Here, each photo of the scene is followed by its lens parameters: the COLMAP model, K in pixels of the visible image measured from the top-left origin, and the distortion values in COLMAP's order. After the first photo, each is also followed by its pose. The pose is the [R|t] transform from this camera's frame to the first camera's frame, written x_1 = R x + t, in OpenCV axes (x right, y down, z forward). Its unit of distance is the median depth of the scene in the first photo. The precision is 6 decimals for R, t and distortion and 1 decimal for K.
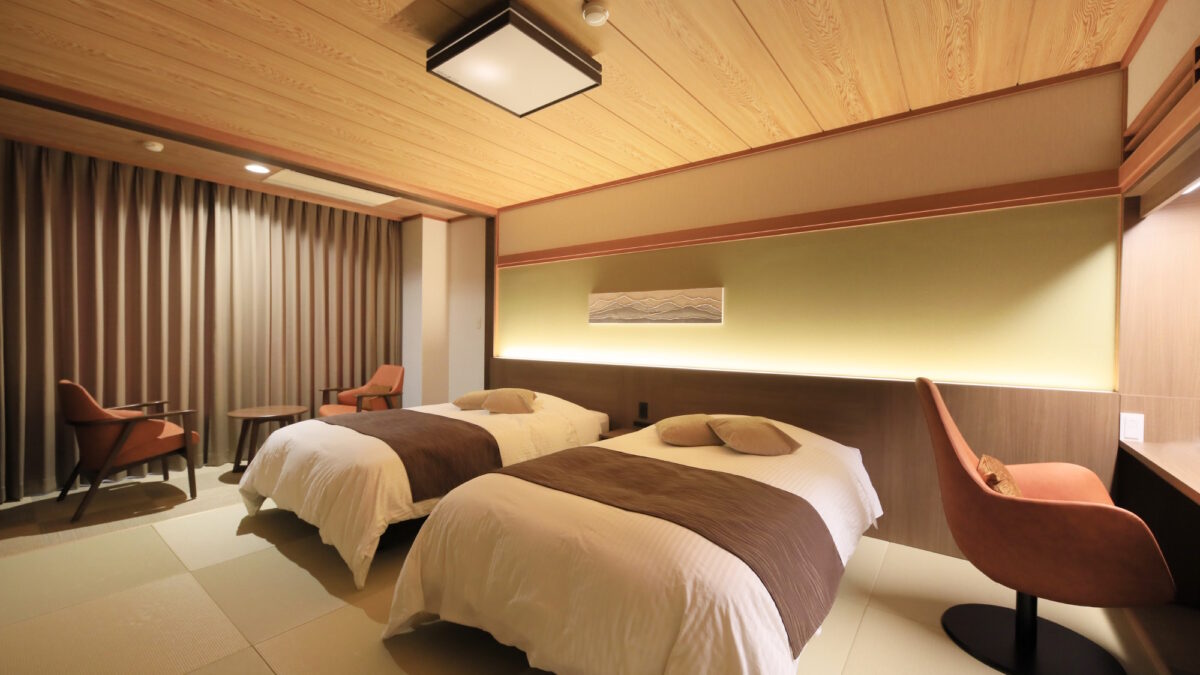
lens RADIAL K [[481.3, 0, 603.4], [0, 481.3, 342.8], [0, 0, 1]] dist [-0.010413, 0.000042]
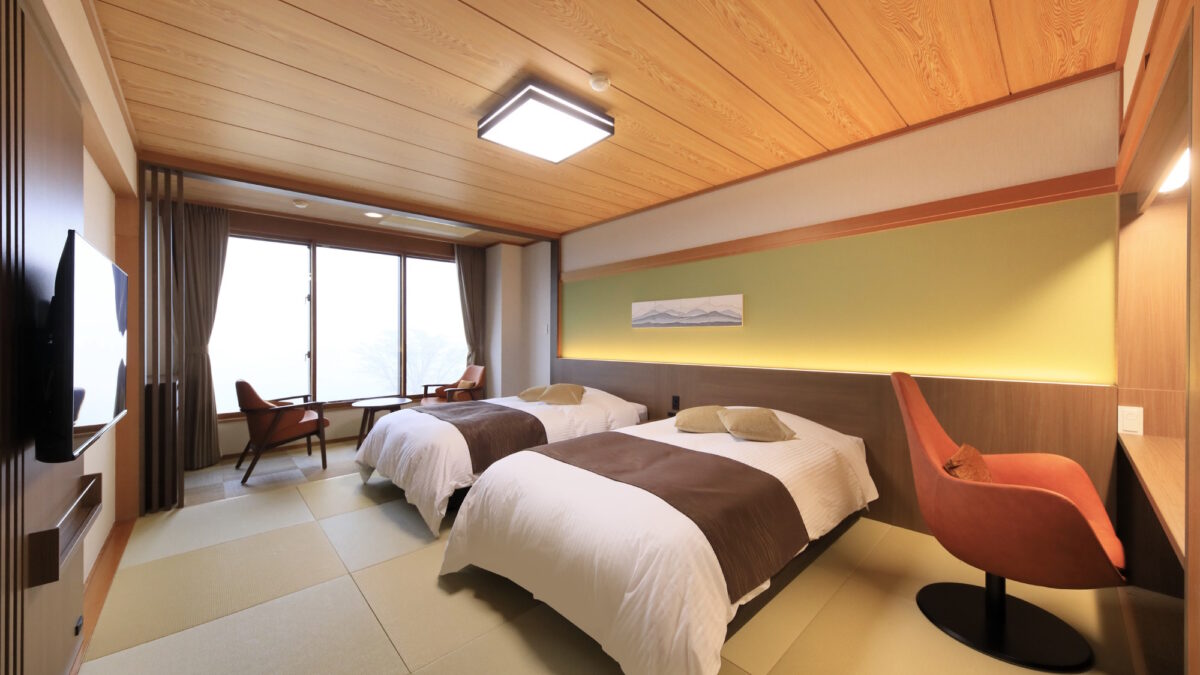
lens RADIAL K [[431.7, 0, 607.9], [0, 431.7, 334.4], [0, 0, 1]] dist [-0.002833, -0.000396]
pose [[0.987089, -0.020690, -0.158831, 0.147525], [0.017364, 0.999600, -0.022304, -0.004565], [0.159229, 0.019258, 0.987054, -0.080212]]
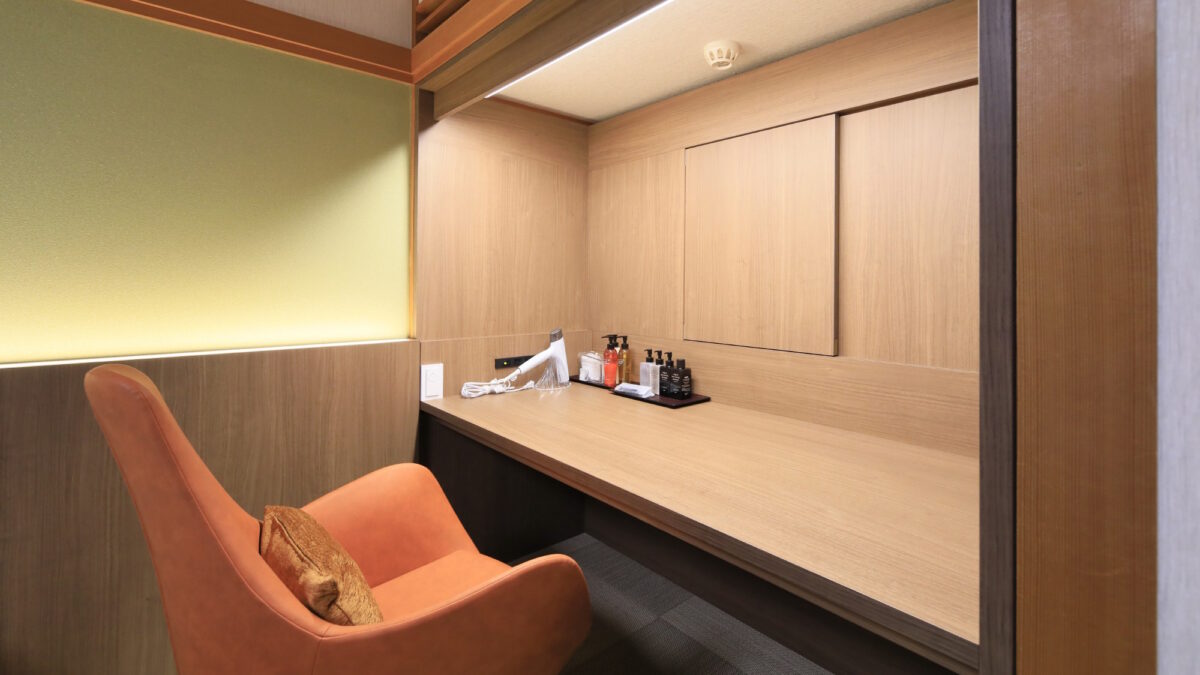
lens RADIAL K [[511.1, 0, 646.3], [0, 511.1, 277.5], [0, 0, 1]] dist [0.017795, -0.000016]
pose [[0.149598, 0.004005, 0.988739, 0.301450], [0.010433, 0.999930, -0.005629, 0.012782], [-0.988692, 0.011158, 0.149546, 0.480968]]
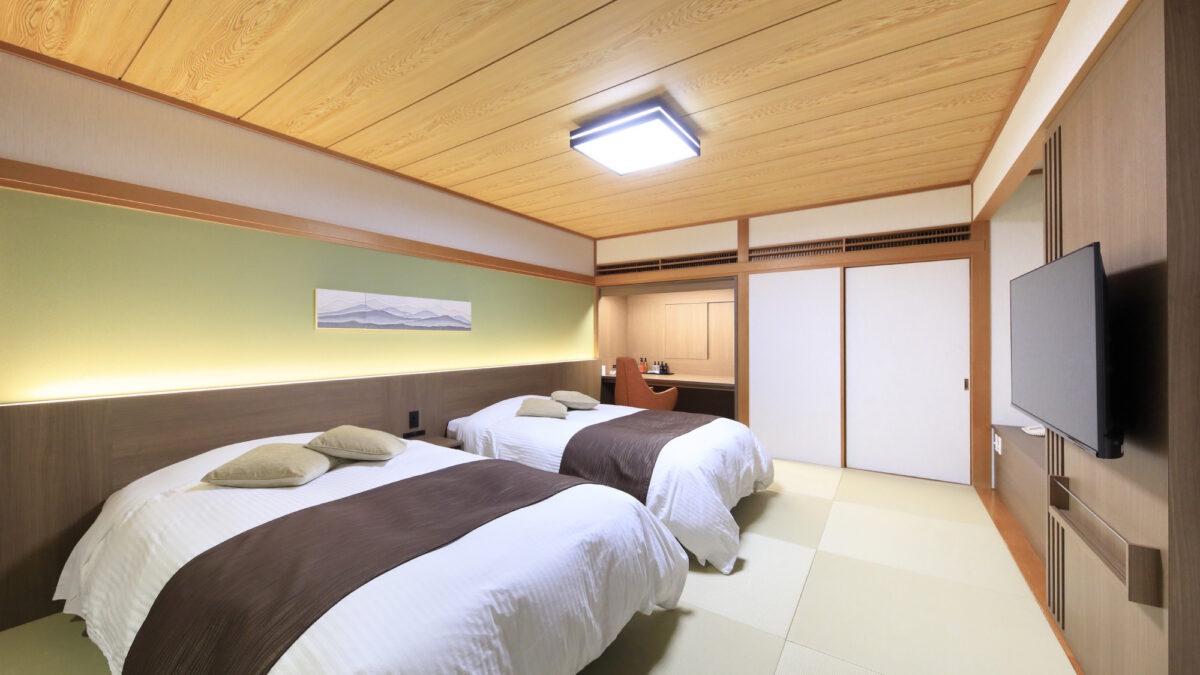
lens RADIAL K [[431.7, 0, 600.1], [0, 431.7, 334.6], [0, 0, 1]] dist [-0.002833, -0.000396]
pose [[-0.091168, -0.006842, 0.995812, -1.350989], [0.015218, 0.999850, 0.008263, -0.053781], [-0.995719, 0.015907, -0.091051, 1.157235]]
